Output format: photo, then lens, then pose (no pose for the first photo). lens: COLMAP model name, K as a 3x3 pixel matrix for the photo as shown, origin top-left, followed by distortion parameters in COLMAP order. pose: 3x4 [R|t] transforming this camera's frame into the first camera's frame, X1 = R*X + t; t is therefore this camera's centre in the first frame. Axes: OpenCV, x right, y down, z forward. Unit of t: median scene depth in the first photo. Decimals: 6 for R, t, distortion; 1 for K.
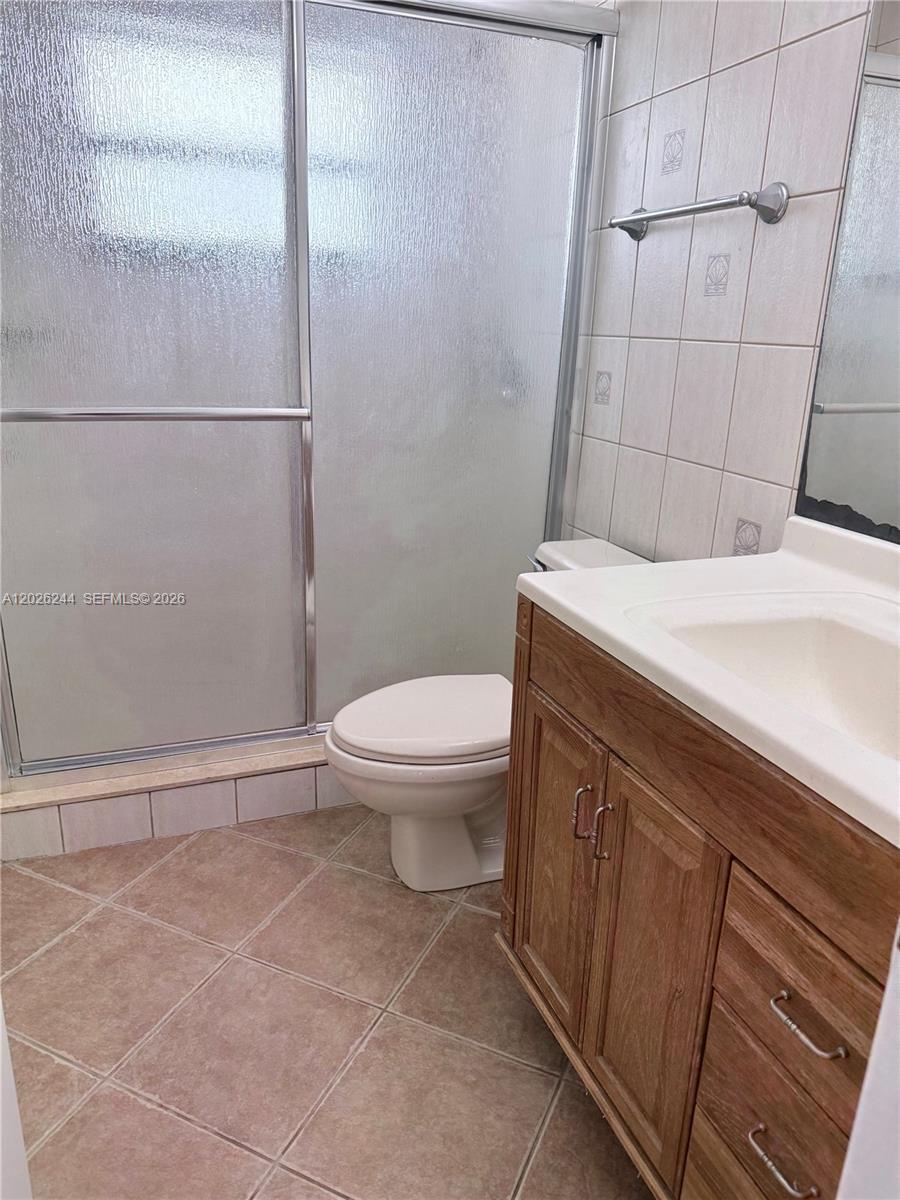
lens RADIAL K [[847.0, 0, 446.2], [0, 847.0, 602.9], [0, 0, 1]] dist [0.022615, -0.029330]
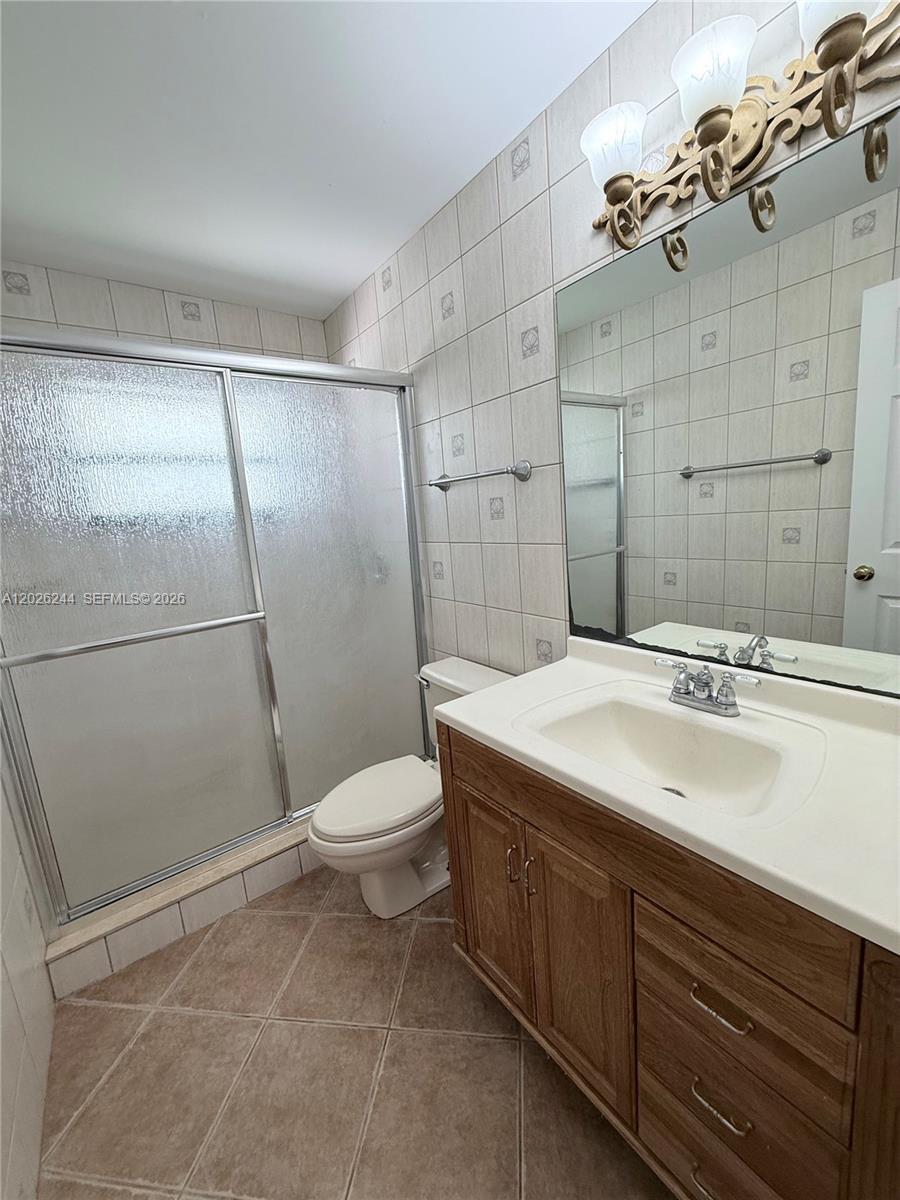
lens RADIAL K [[479.3, 0, 455.3], [0, 479.3, 596.9], [0, 0, 1]] dist [0.001389, 0.000607]
pose [[0.952488, -0.150237, 0.264945, -0.072262], [0.188749, 0.973866, -0.126329, -0.101442], [-0.239041, 0.170335, 0.955953, 0.087916]]
